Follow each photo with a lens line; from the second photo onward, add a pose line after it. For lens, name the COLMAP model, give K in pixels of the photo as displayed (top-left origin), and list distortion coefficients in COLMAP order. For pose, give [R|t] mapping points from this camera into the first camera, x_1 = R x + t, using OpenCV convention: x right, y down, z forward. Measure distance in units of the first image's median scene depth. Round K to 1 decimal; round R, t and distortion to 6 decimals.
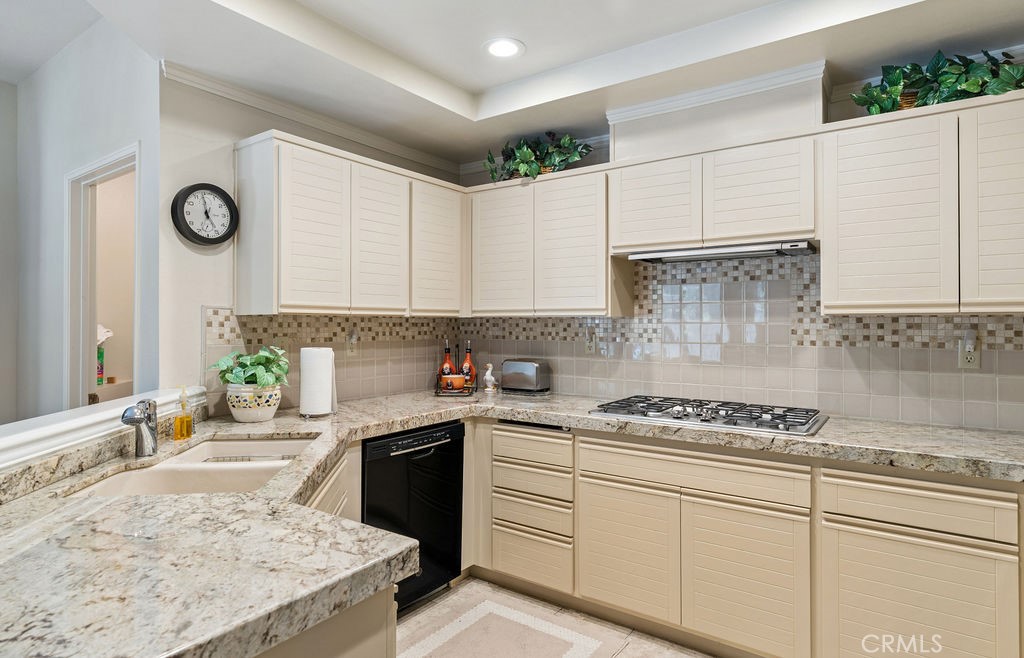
lens RADIAL K [[570.9, 0, 512.0], [0, 570.9, 329.0], [0, 0, 1]] dist [-0.000923, -0.000193]
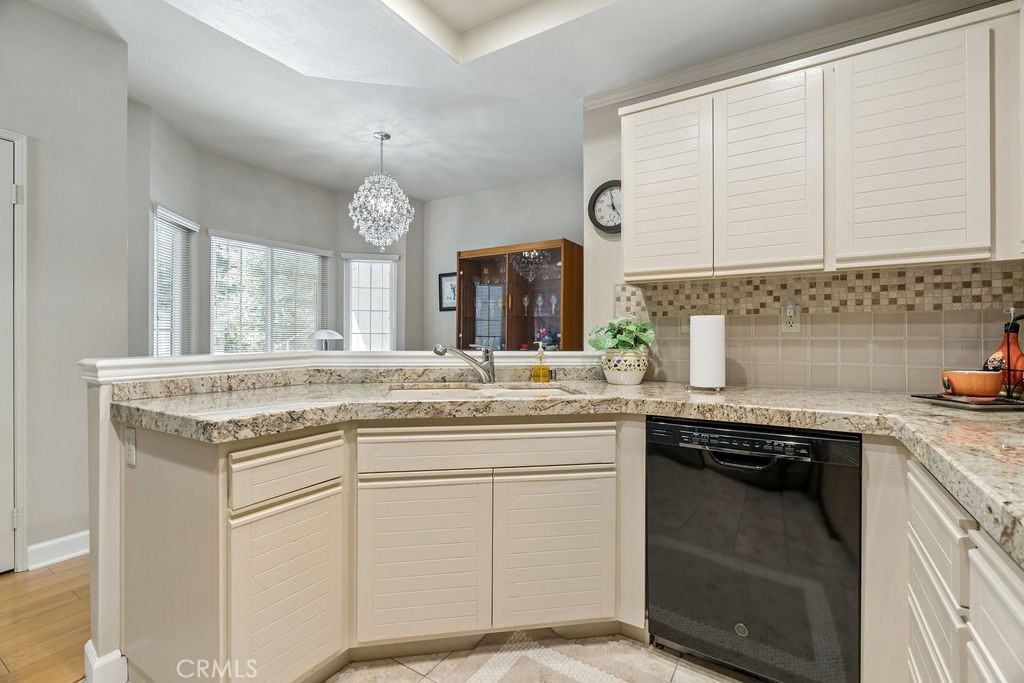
lens RADIAL K [[465.7, 0, 512.0], [0, 465.7, 341.5], [0, 0, 1]] dist [-0.010170, 0.000393]
pose [[0.041274, 0.000261, -0.999148, 0.311860], [-0.016020, 0.999872, -0.000401, 0.061491], [0.999019, 0.016023, 0.041272, 0.554521]]
